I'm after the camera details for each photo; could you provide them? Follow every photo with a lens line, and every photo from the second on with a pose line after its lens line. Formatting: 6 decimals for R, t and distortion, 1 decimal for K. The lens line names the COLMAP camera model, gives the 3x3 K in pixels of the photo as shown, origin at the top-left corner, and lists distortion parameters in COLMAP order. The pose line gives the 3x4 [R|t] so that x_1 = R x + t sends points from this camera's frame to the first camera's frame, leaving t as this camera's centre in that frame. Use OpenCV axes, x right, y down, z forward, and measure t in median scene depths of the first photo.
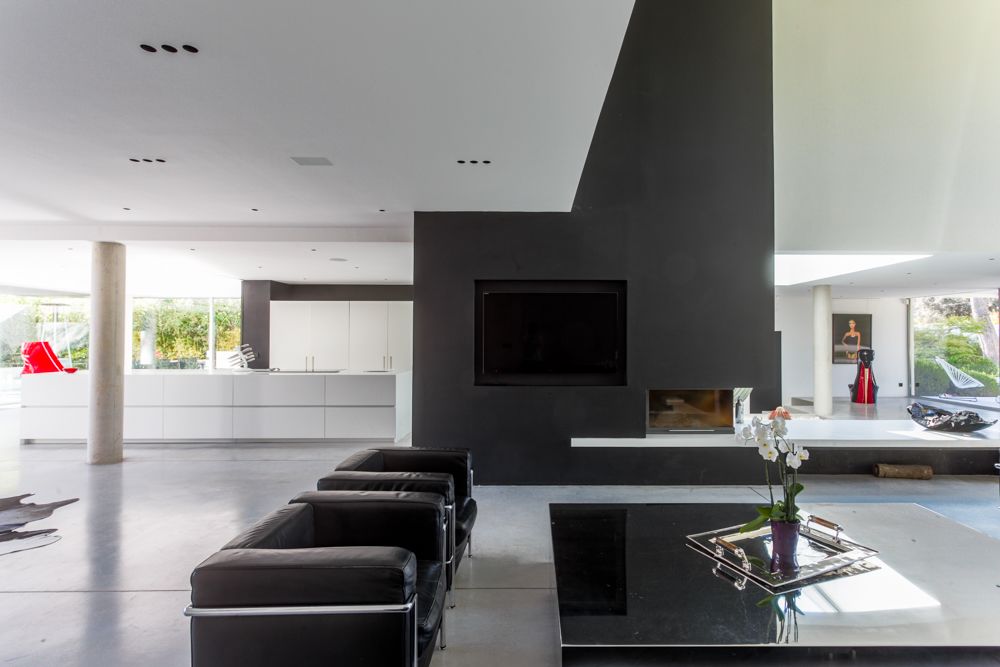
lens RADIAL K [[491.7, 0, 500.0], [0, 491.7, 333.5], [0, 0, 1]] dist [0.024446, 0.000286]
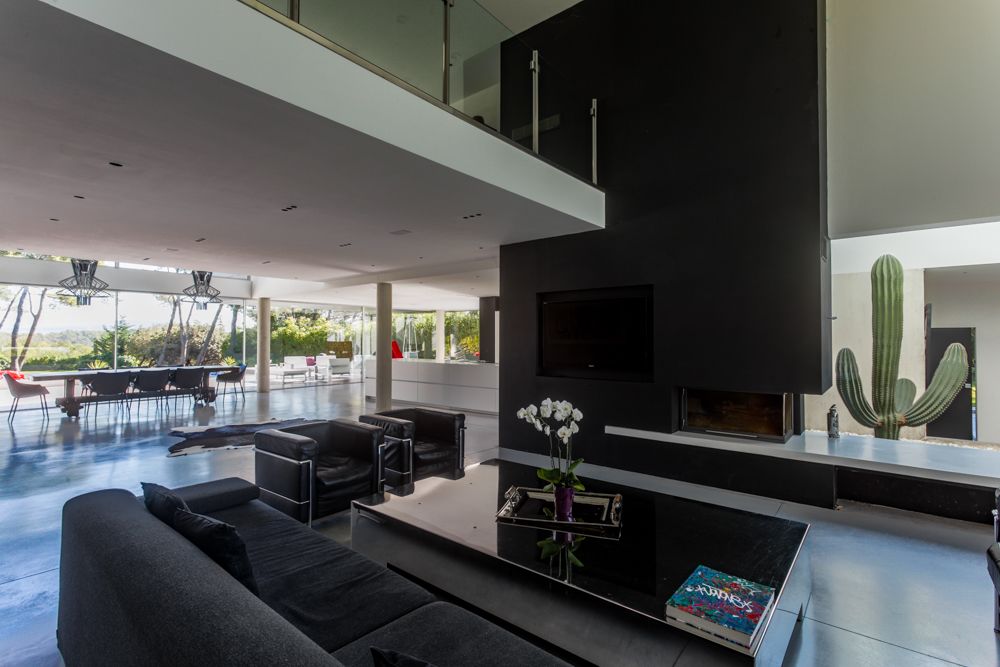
lens RADIAL K [[469.0, 0, 500.0], [0, 469.0, 333.5], [0, 0, 1]] dist [0.001134, 0.000679]
pose [[0.761503, -0.006143, -0.648132, 0.658852], [0.007331, 0.999973, -0.000864, -0.002210], [0.648120, -0.004093, 0.761527, 0.008738]]
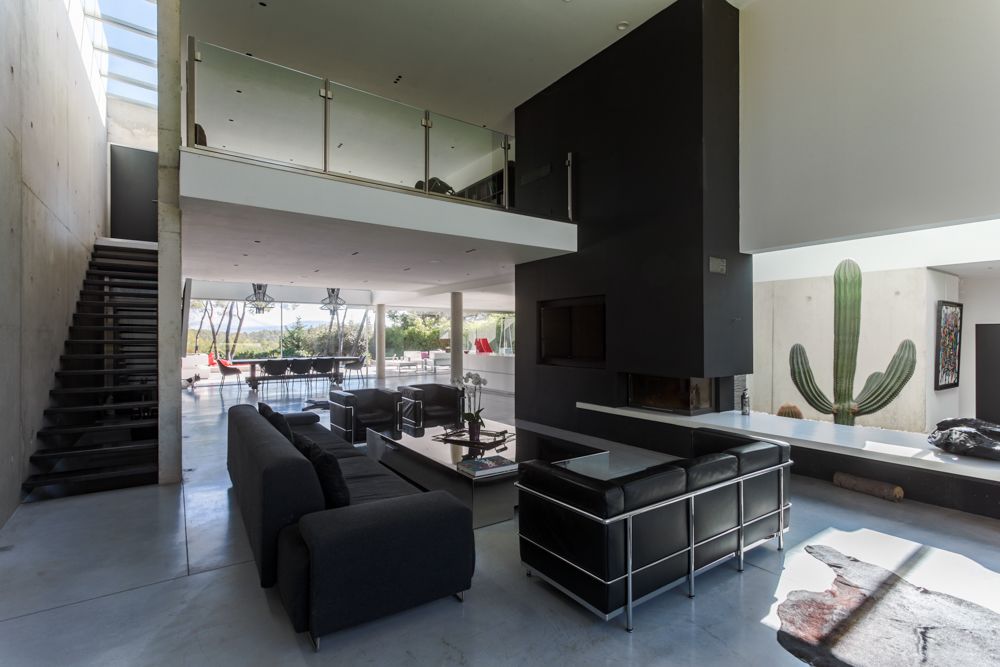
lens RADIAL K [[470.0, 0, 500.0], [0, 470.0, 333.5], [0, 0, 1]] dist [-0.000875, -0.000103]
pose [[0.553485, -0.004818, -0.832845, 1.201380], [0.011219, 0.999936, 0.001671, -0.001271], [0.832784, -0.010268, 0.553503, 0.008115]]
